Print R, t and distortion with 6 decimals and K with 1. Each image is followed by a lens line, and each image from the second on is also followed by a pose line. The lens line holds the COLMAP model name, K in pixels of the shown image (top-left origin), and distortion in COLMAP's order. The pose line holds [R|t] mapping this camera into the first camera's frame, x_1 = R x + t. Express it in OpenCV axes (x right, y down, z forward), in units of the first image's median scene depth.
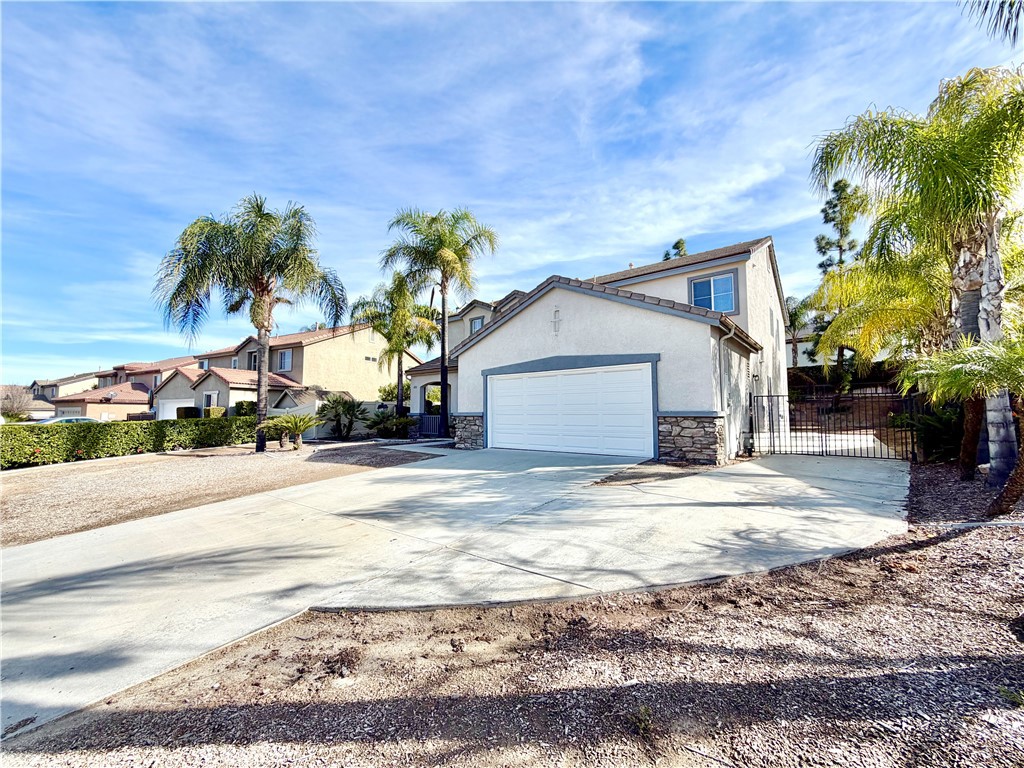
lens RADIAL K [[440.0, 0, 568.5], [0, 440.0, 347.1], [0, 0, 1]] dist [-0.001603, -0.000055]
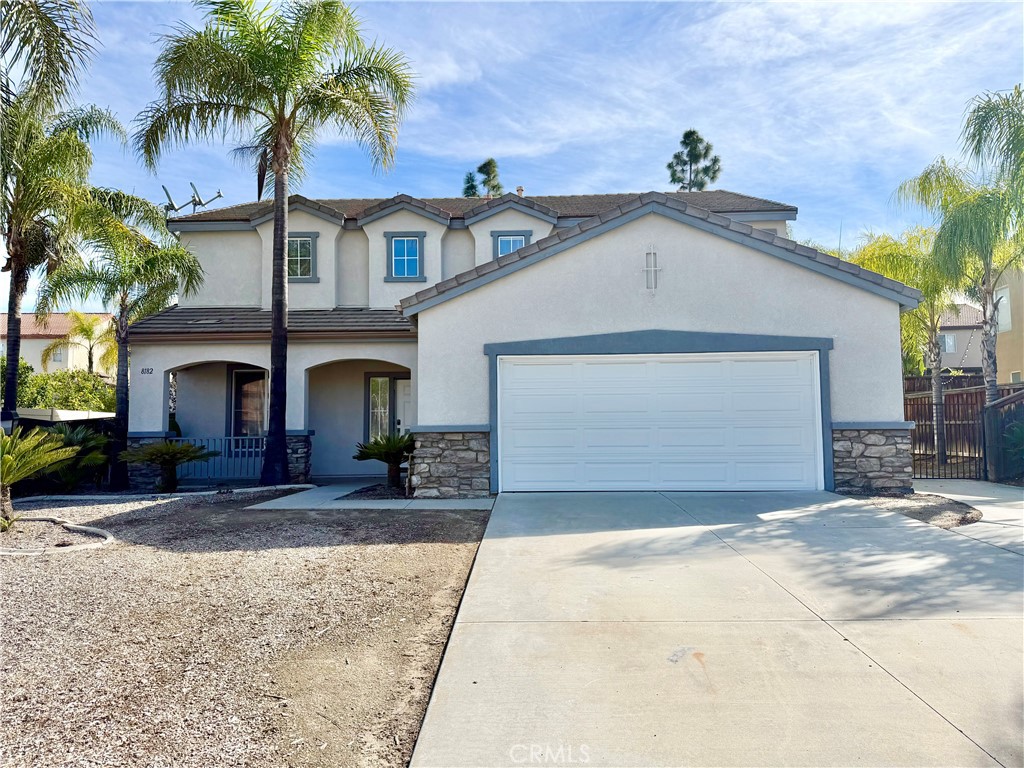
lens RADIAL K [[713.9, 0, 512.0], [0, 713.9, 384.0], [0, 0, 1]] dist [0.062041, -0.065312]
pose [[0.793059, 0.036141, 0.608072, -0.664290], [-0.082617, 0.995396, 0.048588, 0.054831], [-0.603517, -0.088770, 0.792394, 0.311048]]
